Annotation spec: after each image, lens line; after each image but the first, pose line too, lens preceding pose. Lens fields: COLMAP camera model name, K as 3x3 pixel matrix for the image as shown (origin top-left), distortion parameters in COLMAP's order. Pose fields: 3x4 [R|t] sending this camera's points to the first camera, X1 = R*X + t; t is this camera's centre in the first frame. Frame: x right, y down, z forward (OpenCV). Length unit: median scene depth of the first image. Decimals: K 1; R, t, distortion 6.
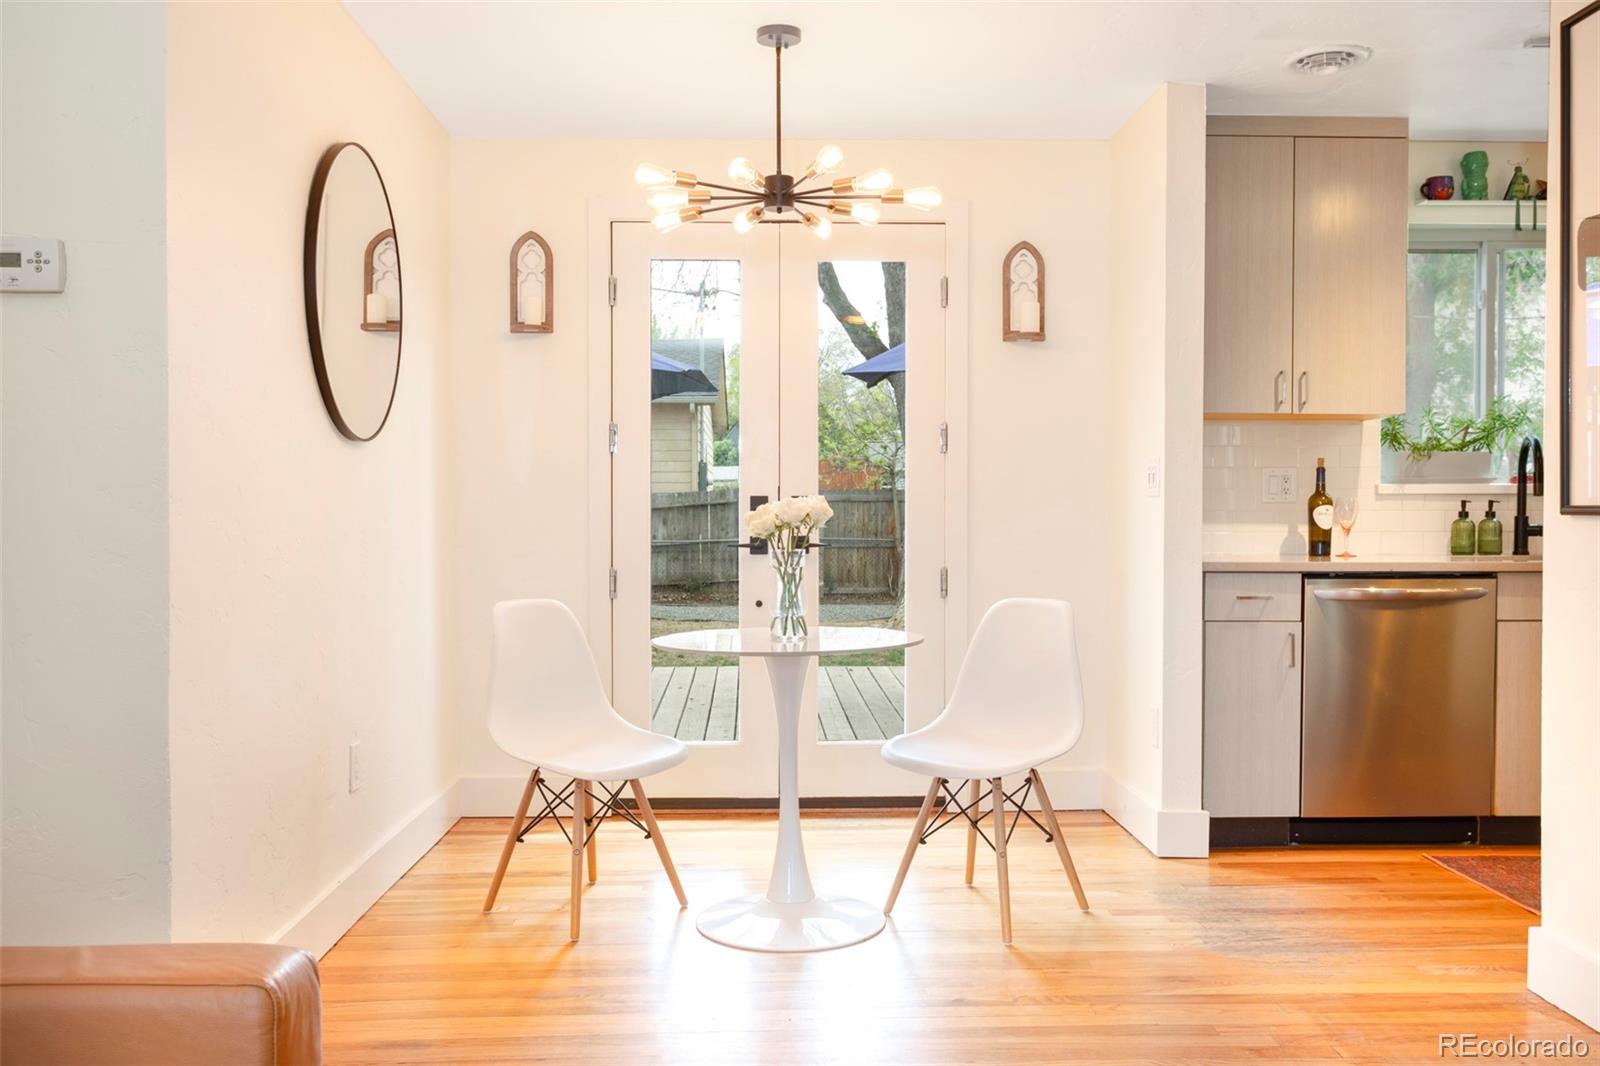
lens RADIAL K [[1452.7, 0, 802.8], [0, 1452.7, 543.9], [0, 0, 1]] dist [0.056703, 0.000000]
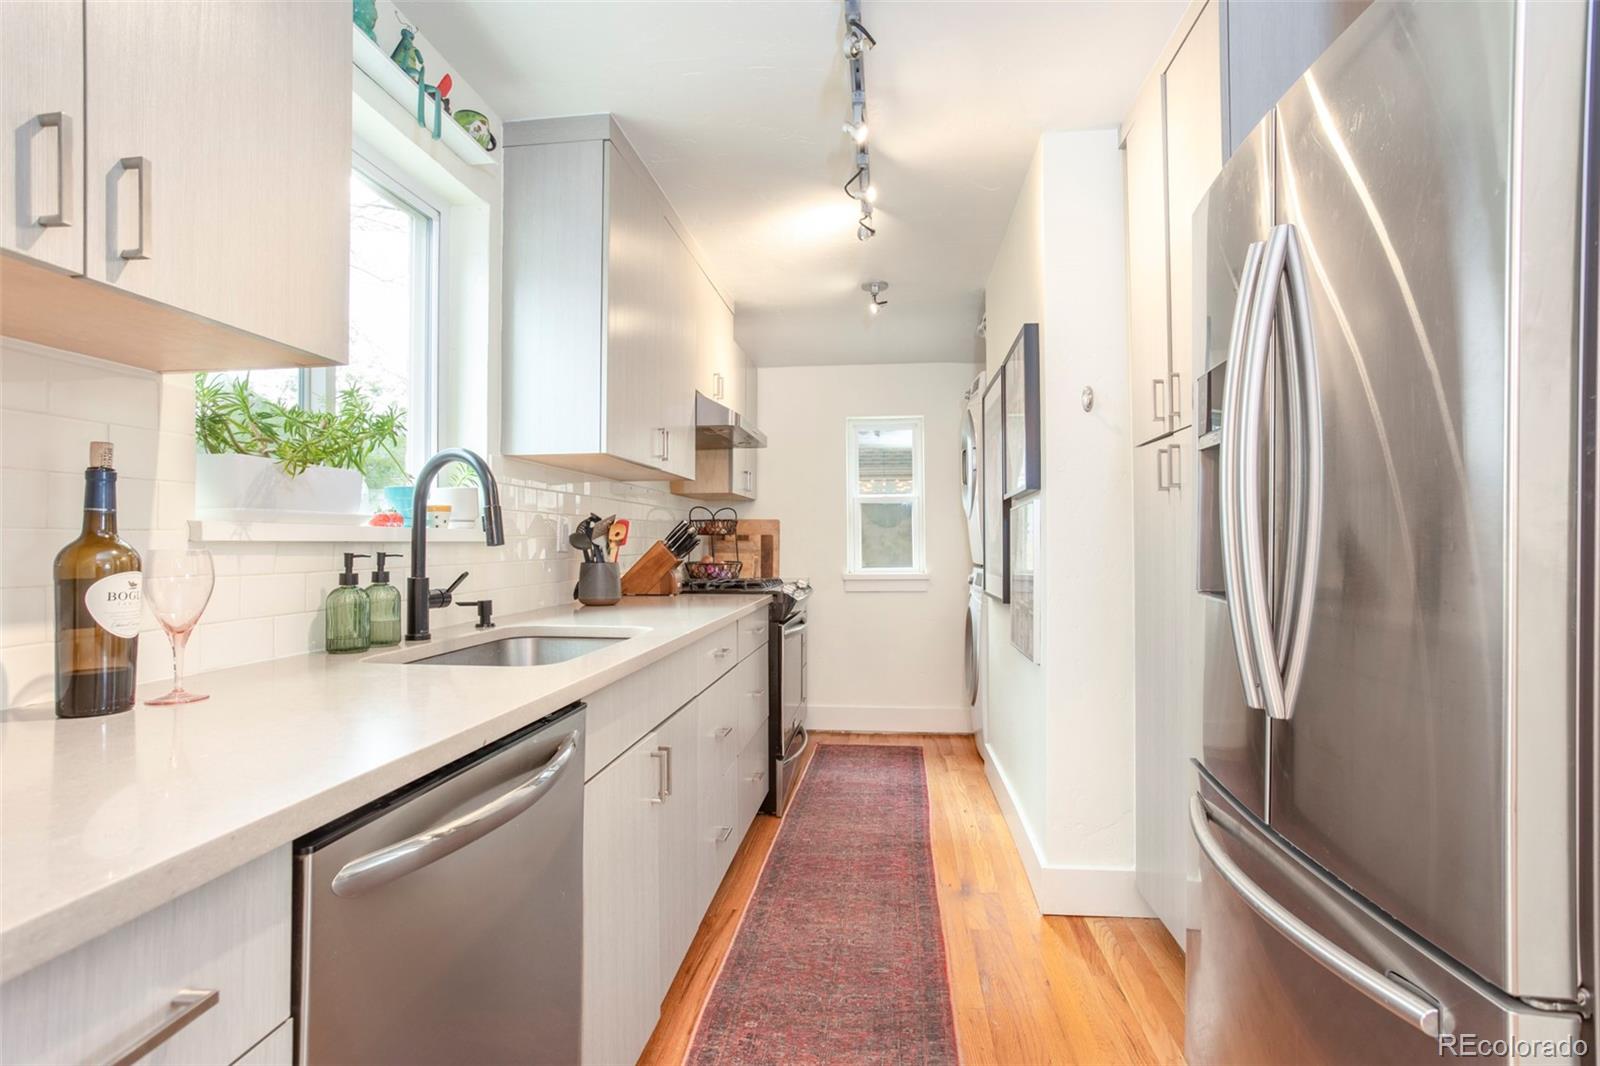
lens RADIAL K [[761.4, 0, 798.3], [0, 761.4, 537.7], [0, 0, 1]] dist [-0.001797, 0.000157]
pose [[0.172057, 0.010211, 0.985034, 0.197345], [0.023283, 0.999625, -0.014429, -0.028027], [-0.984812, 0.025417, 0.171754, 0.794882]]
